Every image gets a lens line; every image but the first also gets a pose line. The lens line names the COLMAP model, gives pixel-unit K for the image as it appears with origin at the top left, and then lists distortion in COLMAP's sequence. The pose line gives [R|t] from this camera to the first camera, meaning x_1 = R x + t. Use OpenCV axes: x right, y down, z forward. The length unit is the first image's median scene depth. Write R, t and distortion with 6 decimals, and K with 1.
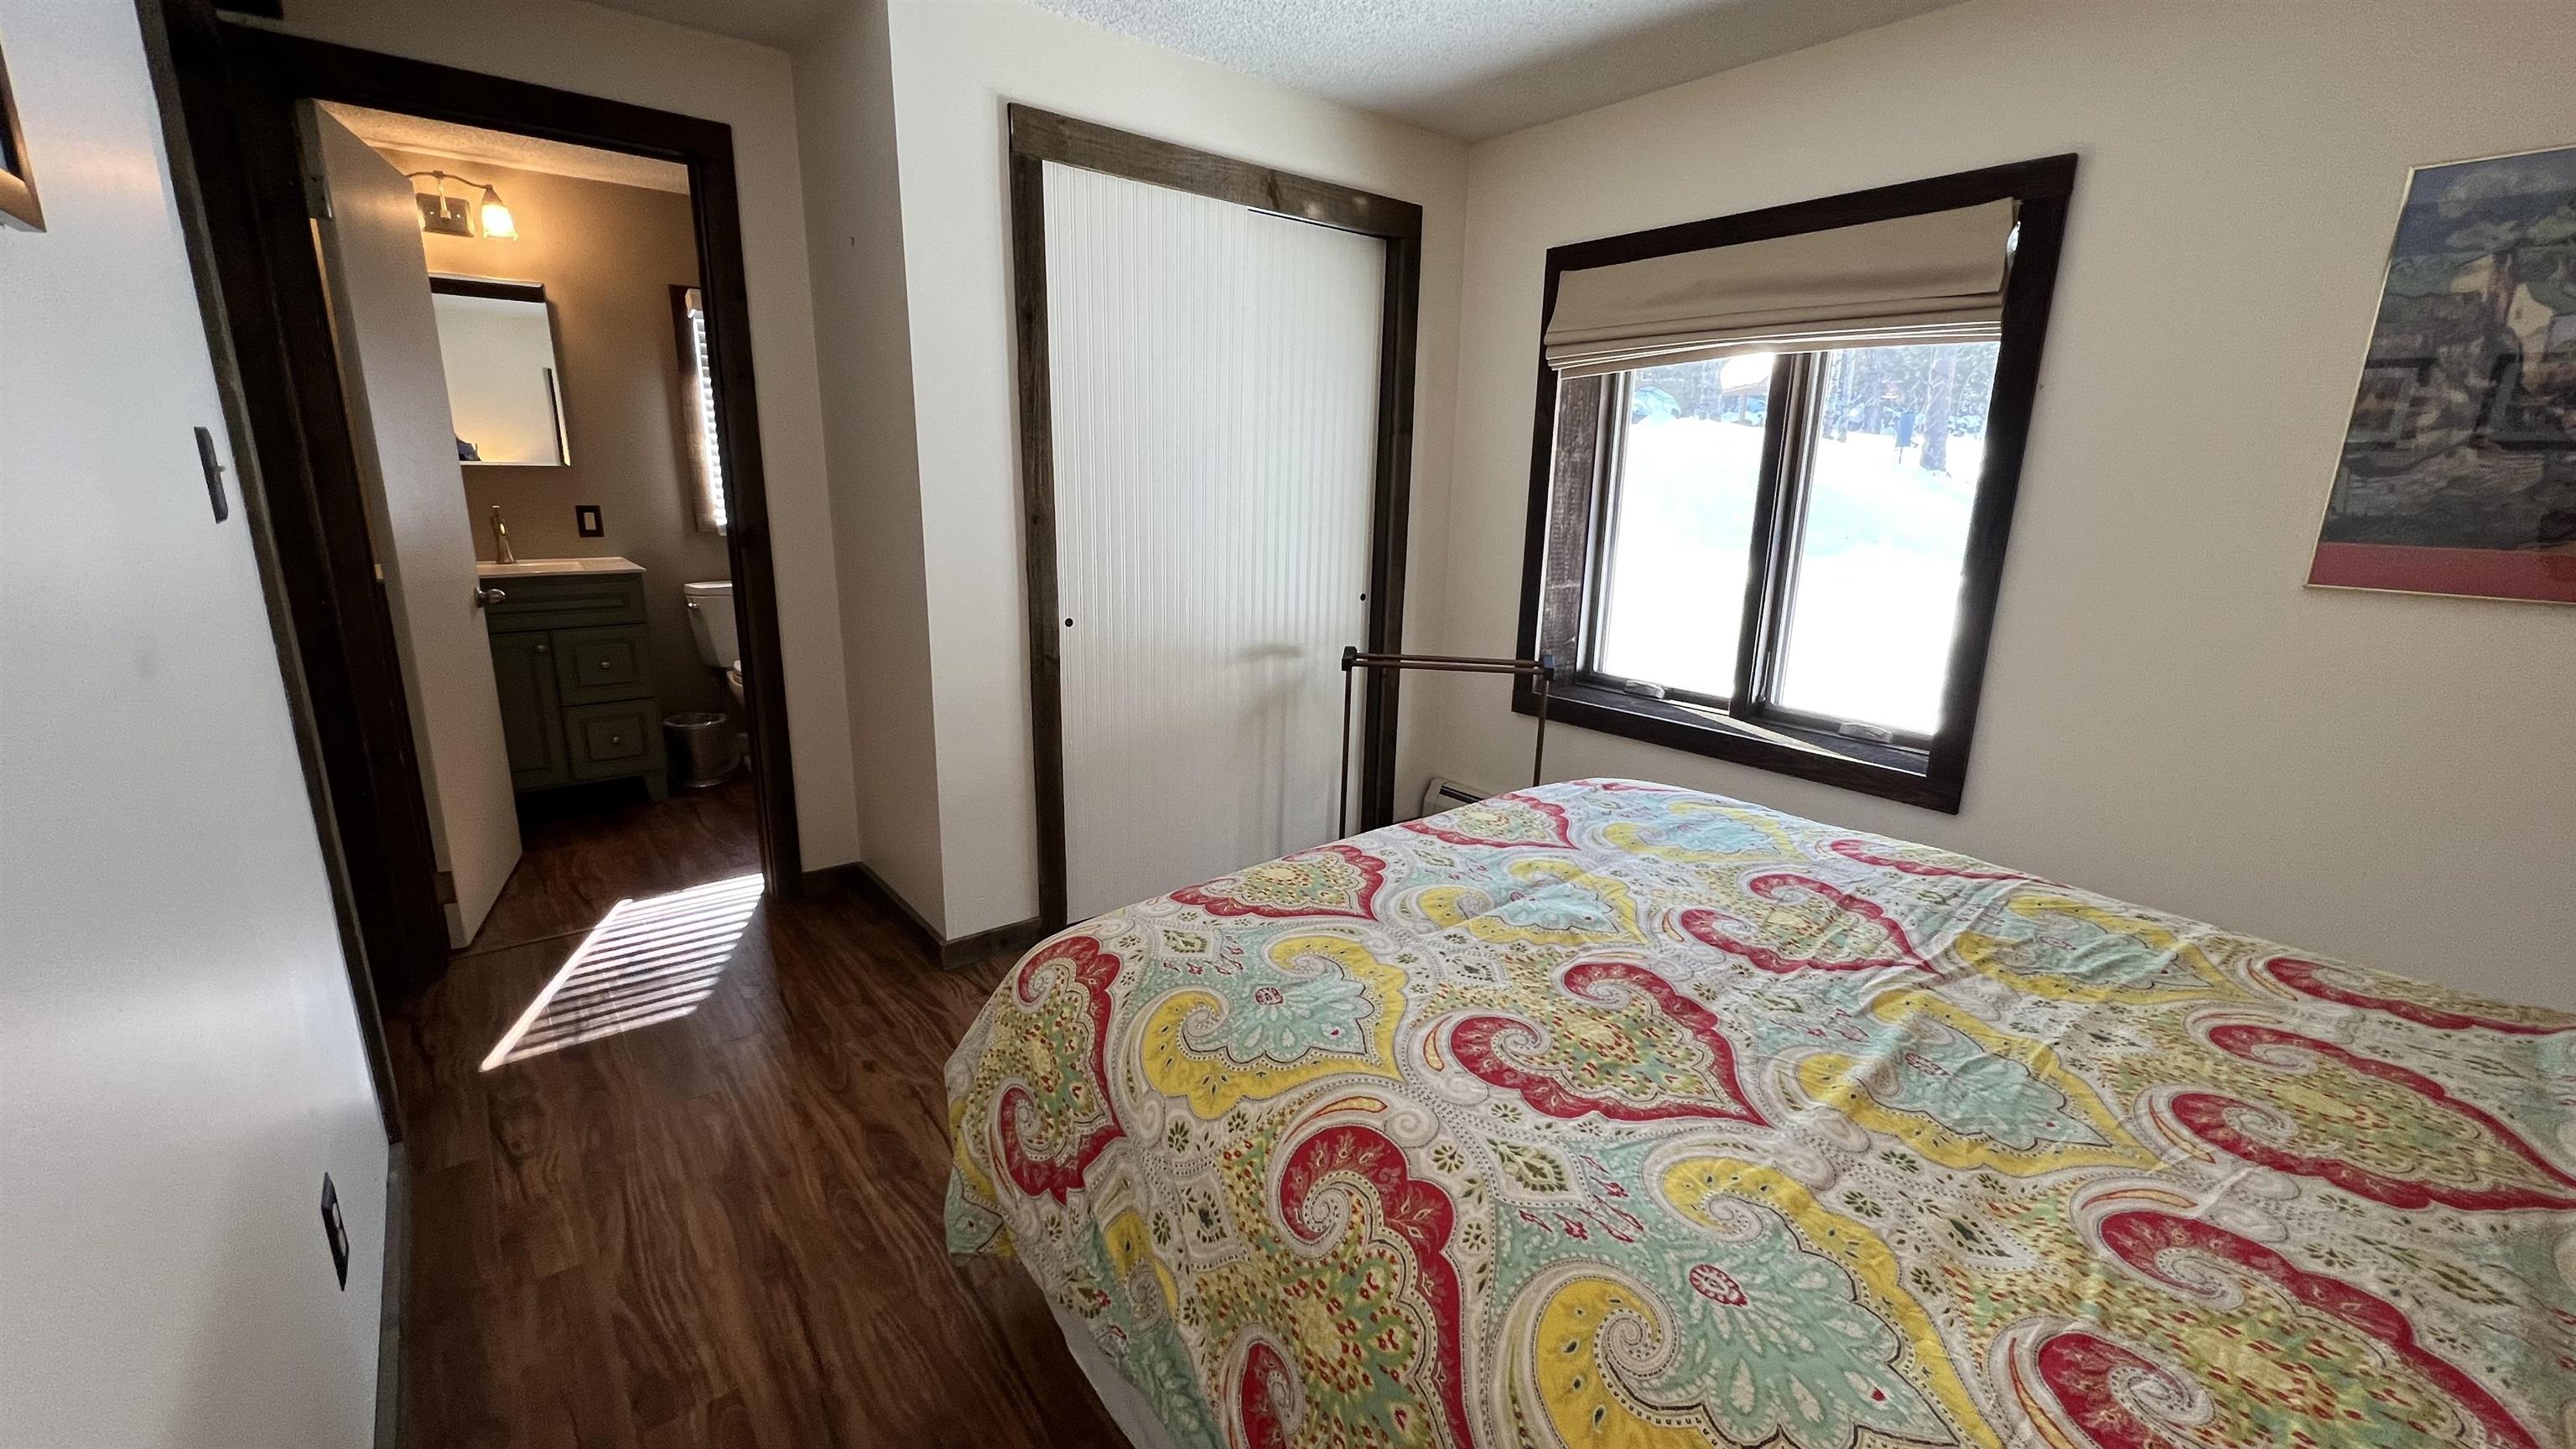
lens RADIAL K [[1029.8, 0, 1291.4], [0, 1029.8, 728.8], [0, 0, 1]] dist [0.001069, -0.000507]
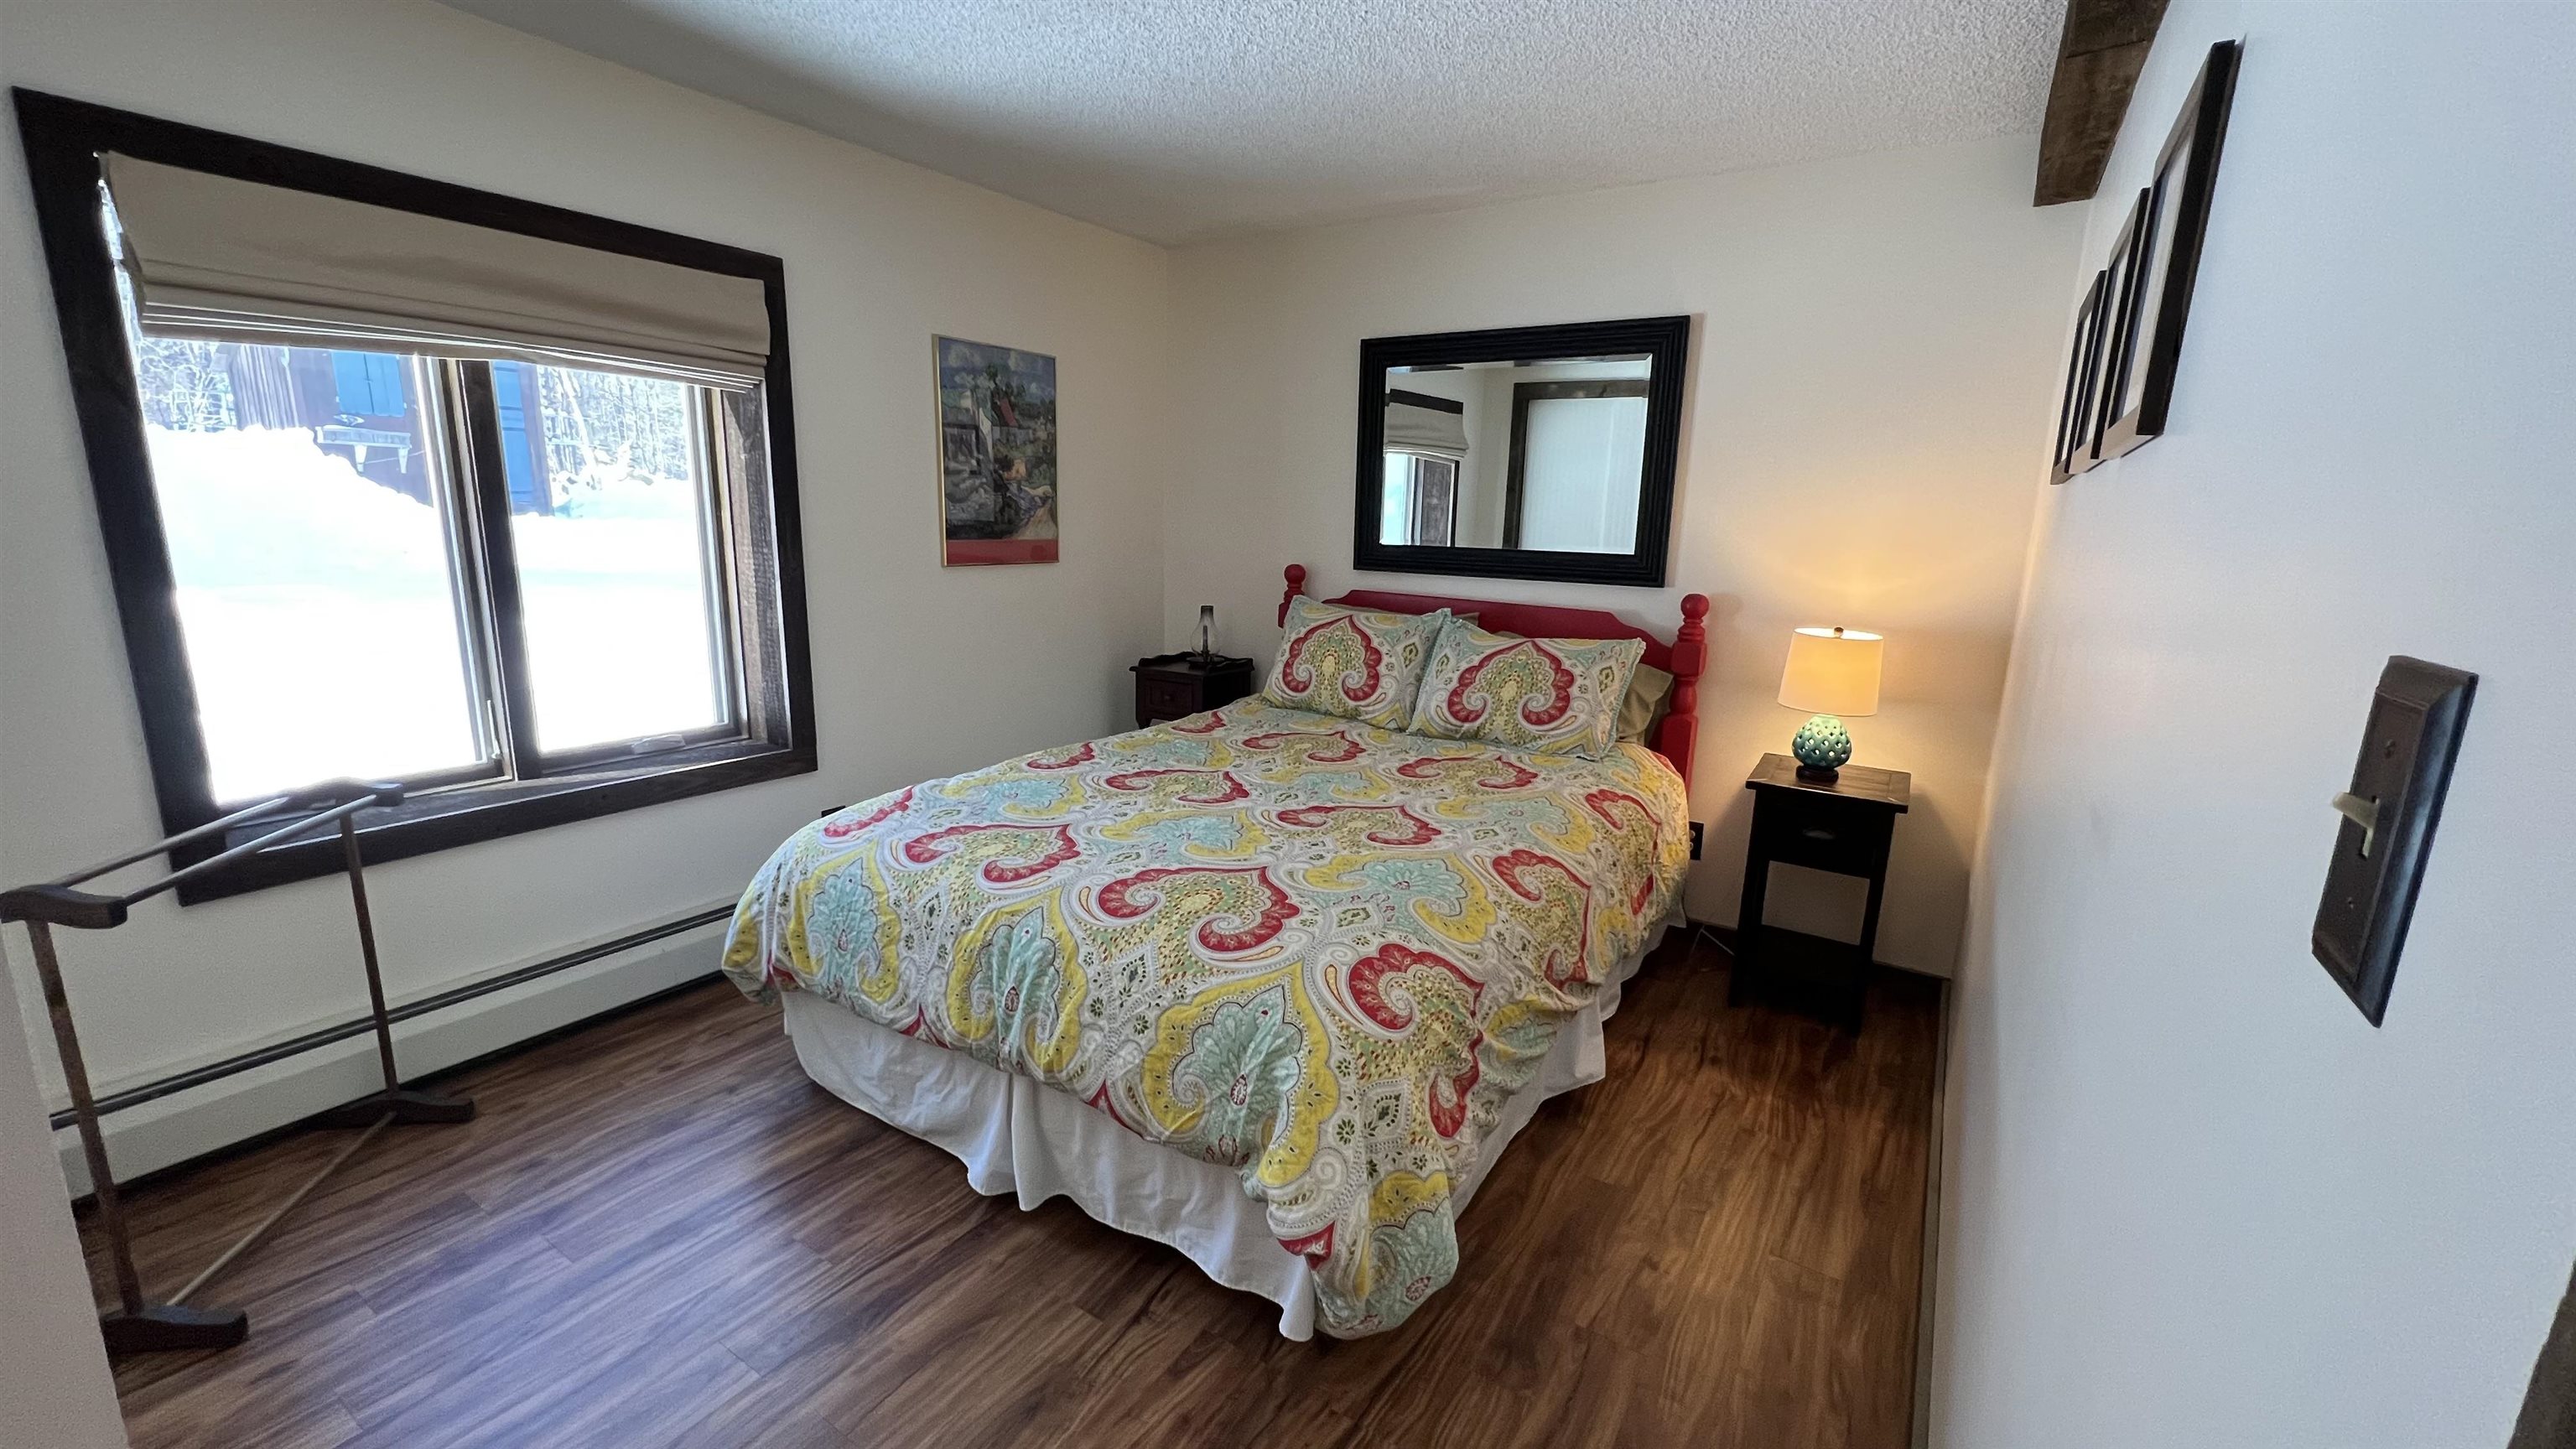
lens RADIAL K [[1029.8, 0, 1291.4], [0, 1029.8, 728.8], [0, 0, 1]] dist [0.001069, -0.000507]
pose [[-0.301730, -0.232324, 0.924654, -0.656036], [0.195203, 0.934255, 0.298435, -0.219164], [-0.933196, 0.270542, -0.236543, 0.719794]]
